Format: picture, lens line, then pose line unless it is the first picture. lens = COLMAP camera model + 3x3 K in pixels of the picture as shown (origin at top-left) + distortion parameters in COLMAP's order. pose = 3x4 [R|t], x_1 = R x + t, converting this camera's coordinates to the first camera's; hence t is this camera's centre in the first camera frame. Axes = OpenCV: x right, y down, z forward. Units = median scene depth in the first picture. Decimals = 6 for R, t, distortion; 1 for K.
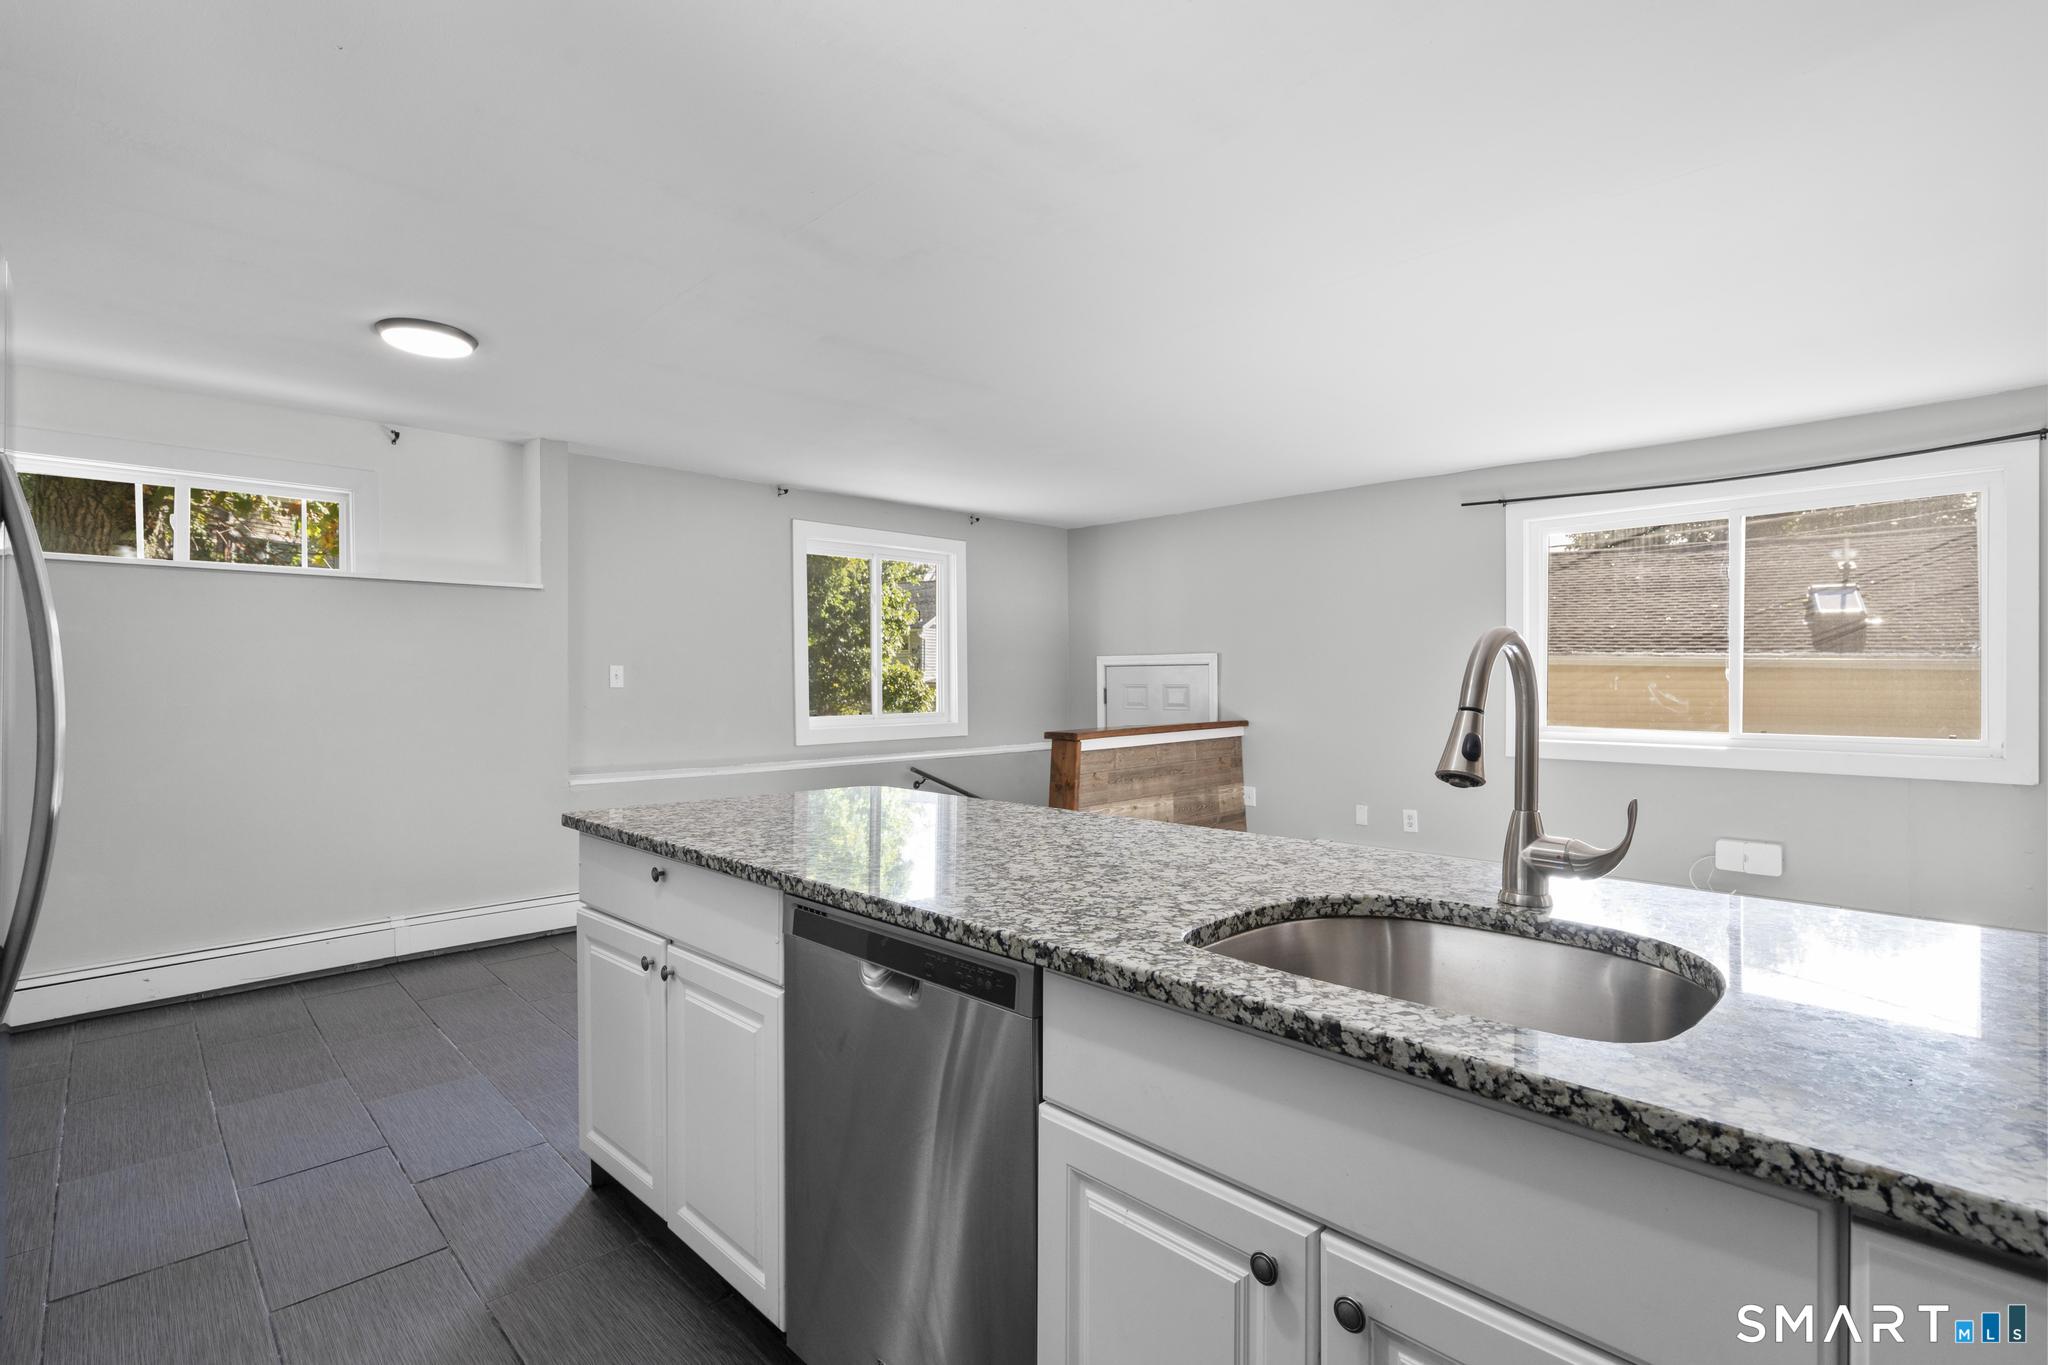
lens RADIAL K [[925.3, 0, 1051.3], [0, 925.3, 677.2], [0, 0, 1]] dist [-0.004647, 0.003361]
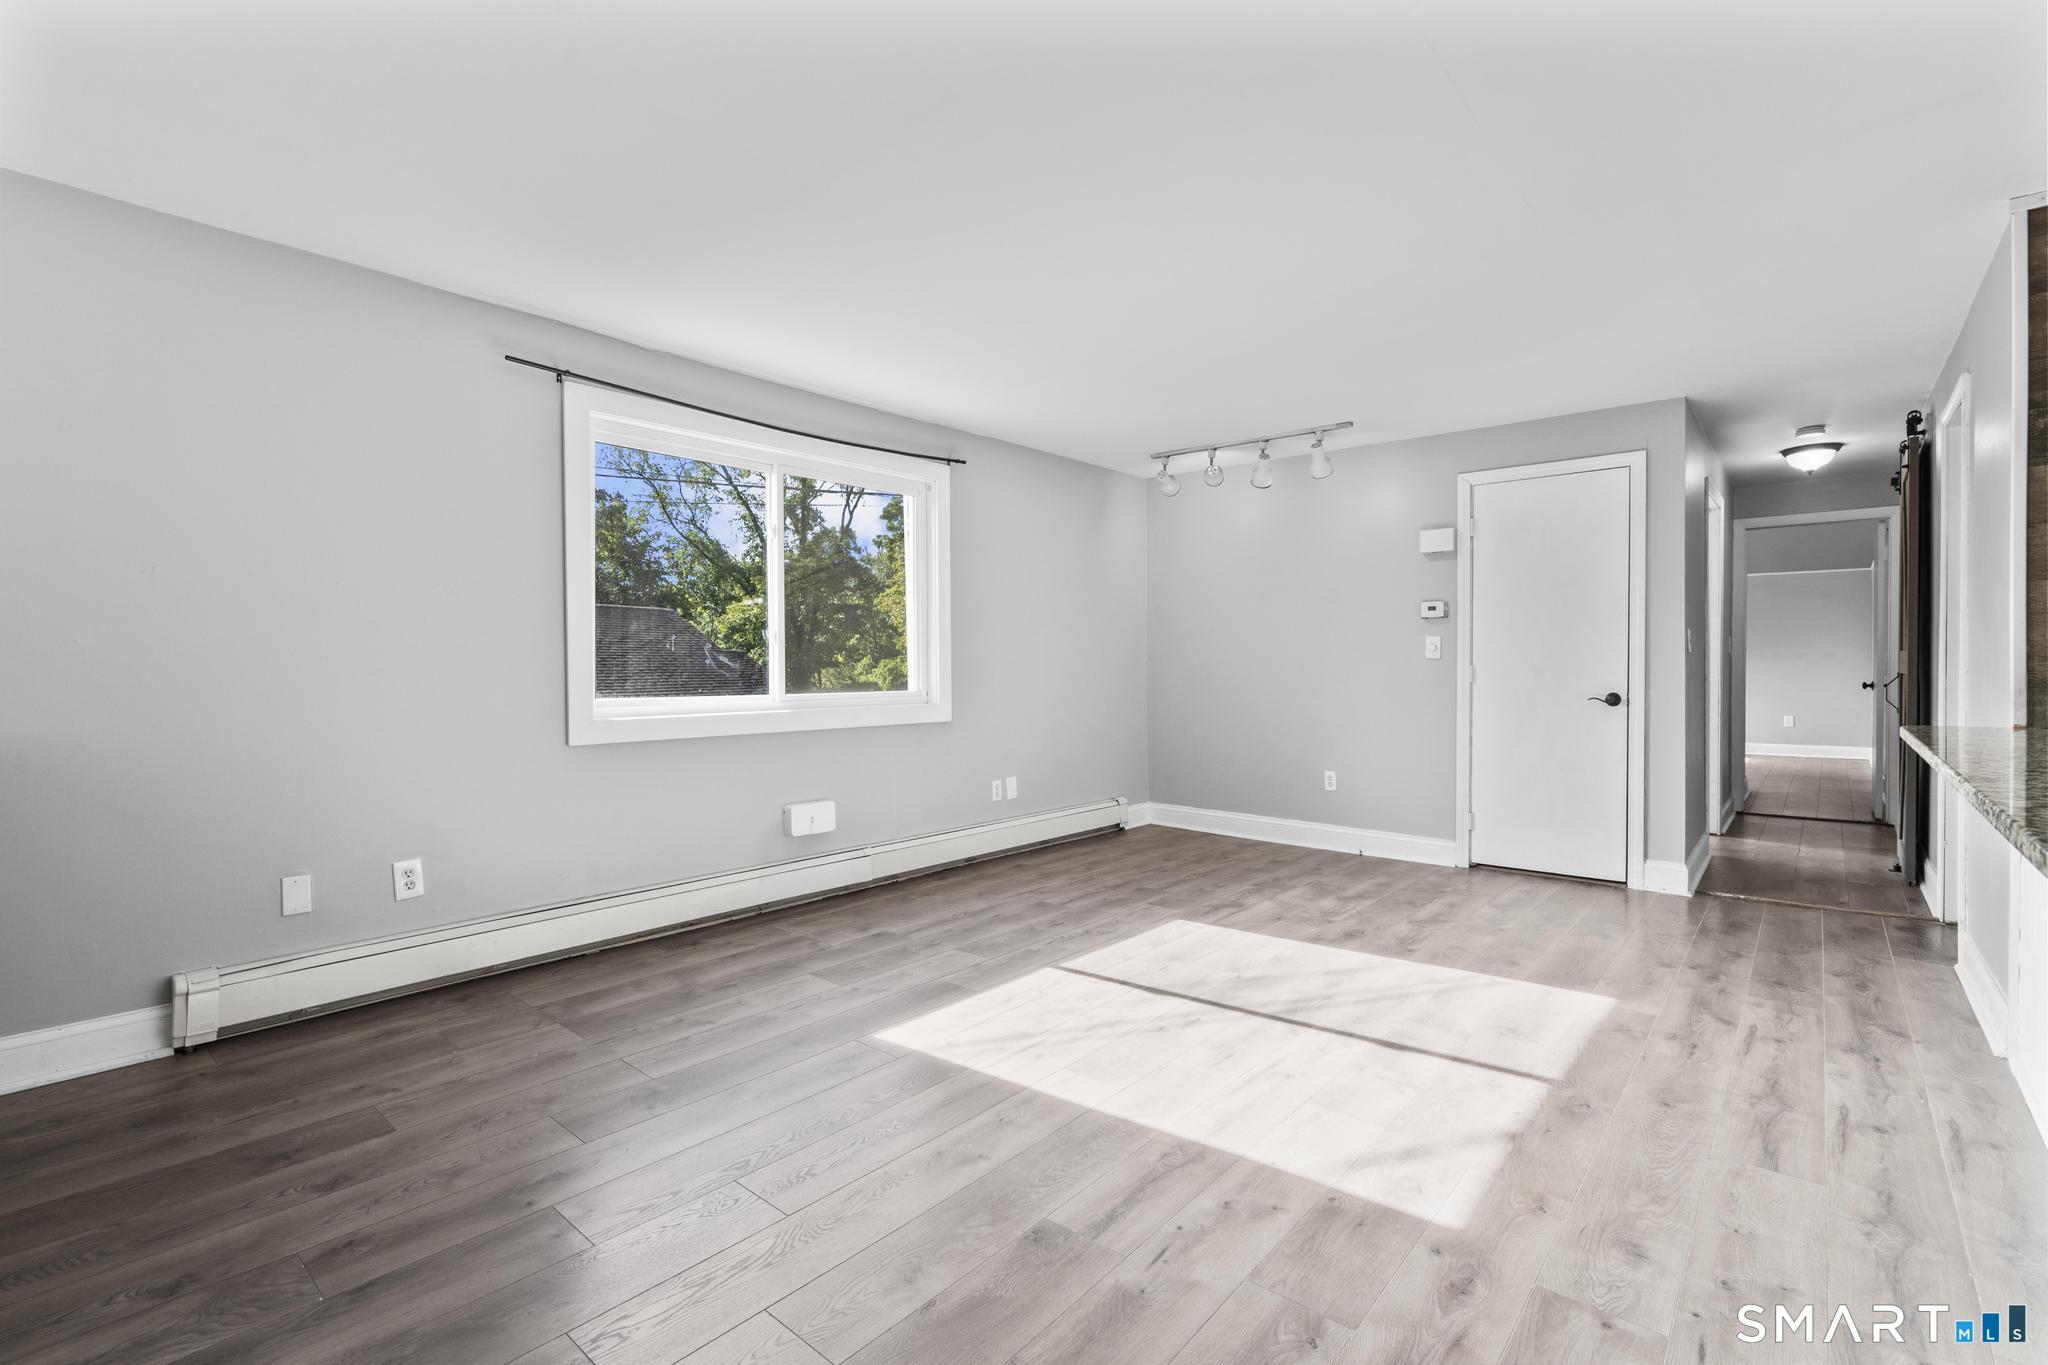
lens RADIAL K [[925.3, 0, 1030.2], [0, 925.3, 680.1], [0, 0, 1]] dist [-0.004647, 0.003361]
pose [[-0.060777, -0.012741, 0.998070, -0.225275], [0.003333, 0.999910, 0.012967, 0.029737], [-0.998146, 0.004114, -0.060729, 0.727938]]
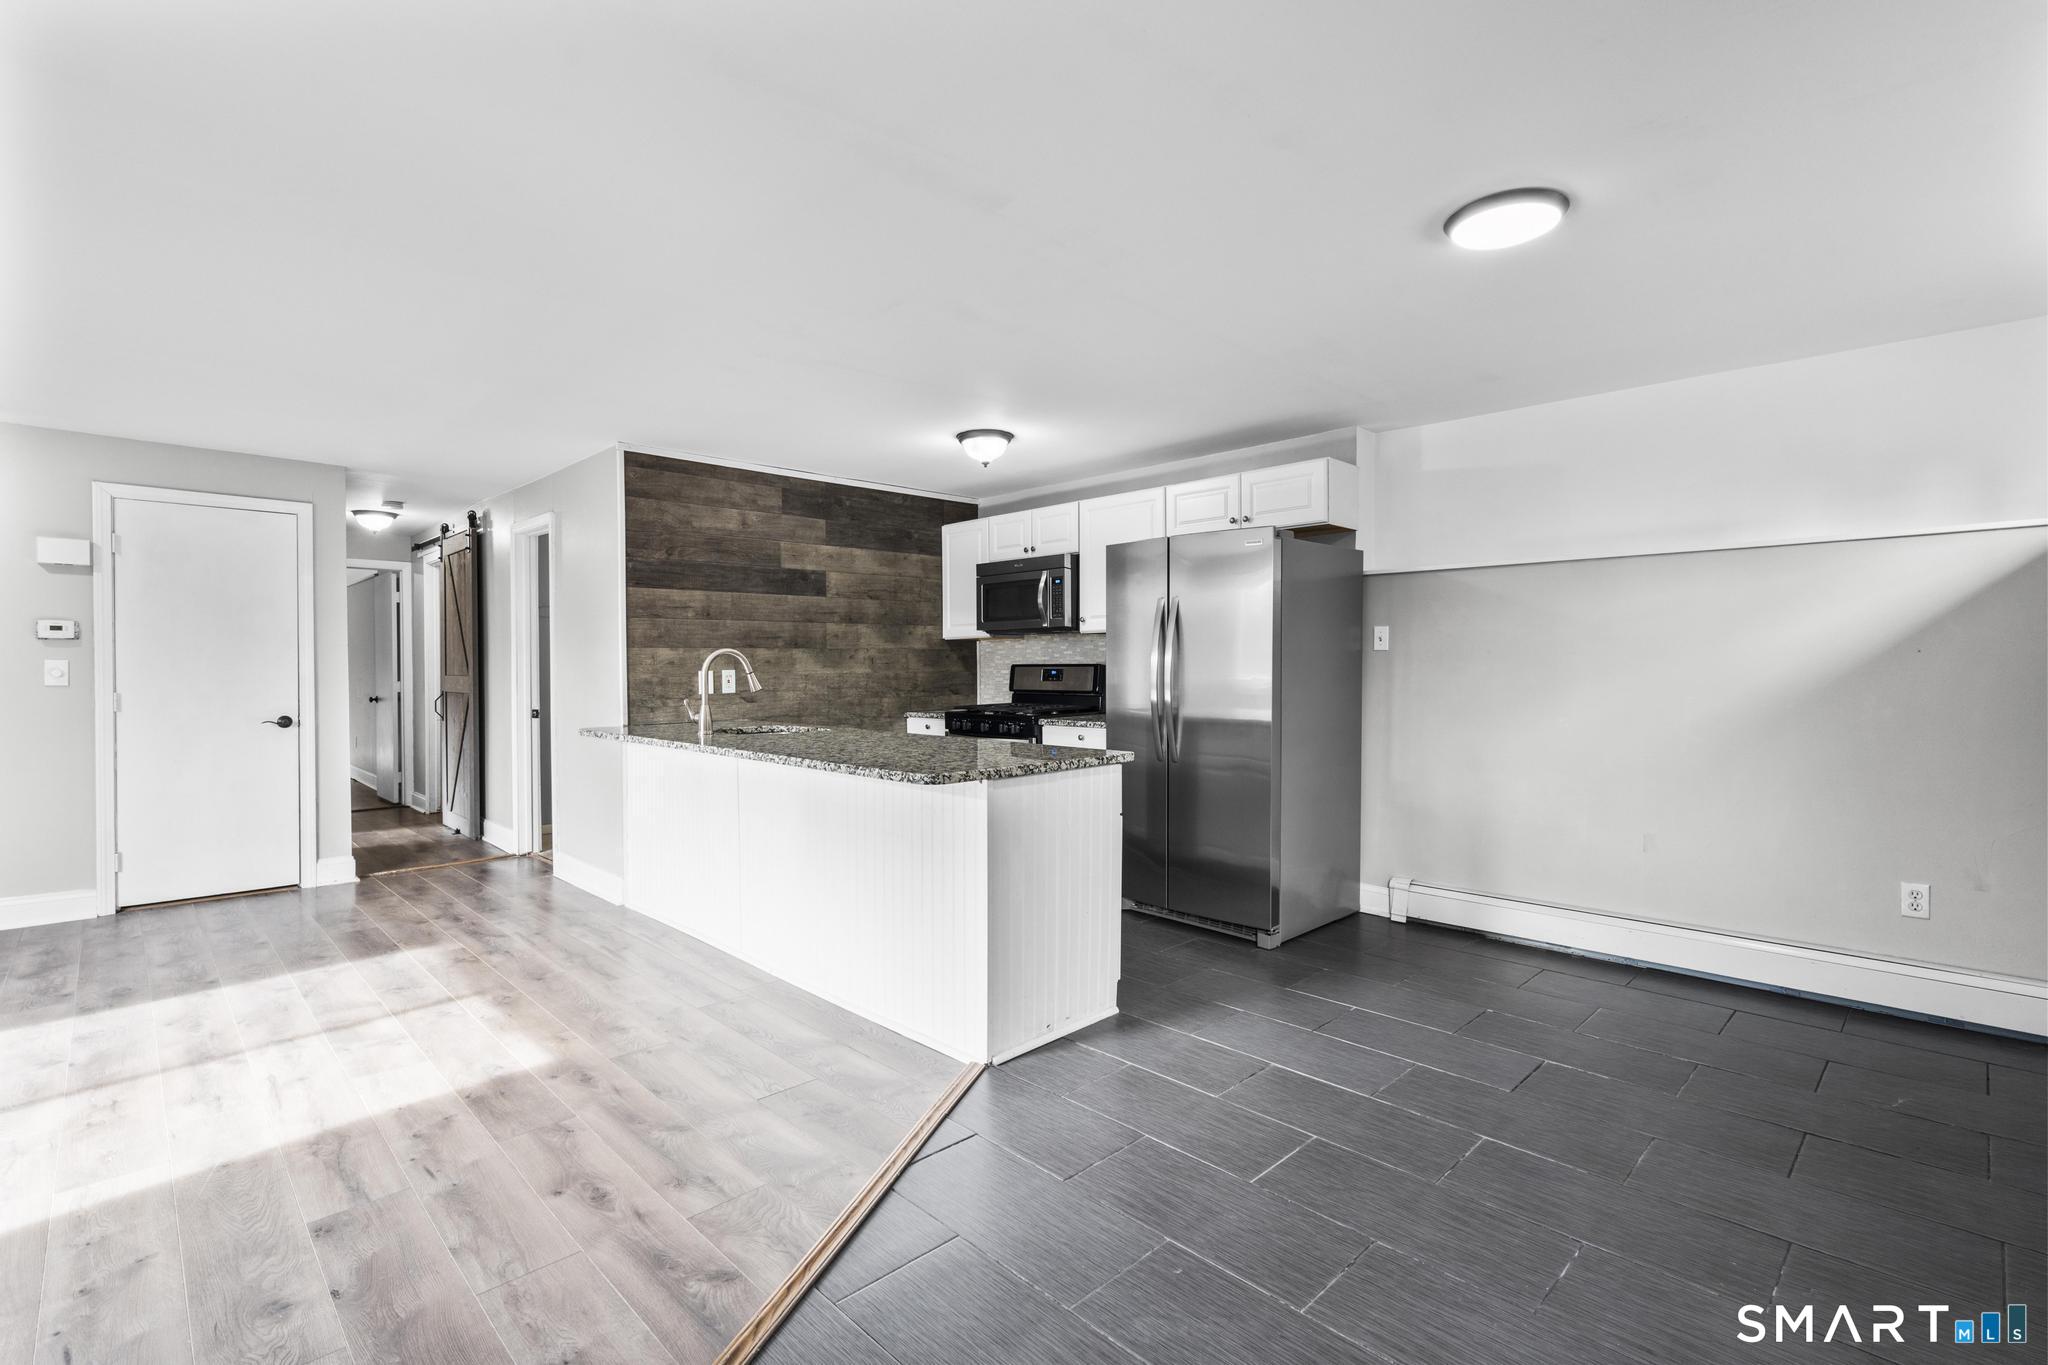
lens RADIAL K [[925.3, 0, 1035.6], [0, 925.3, 680.7], [0, 0, 1]] dist [-0.004647, 0.003361]
pose [[-0.999849, 0.002464, 0.017220, -0.186658], [0.002683, 0.999916, 0.012699, 0.005735], [-0.017187, 0.012743, -0.999771, 1.112669]]
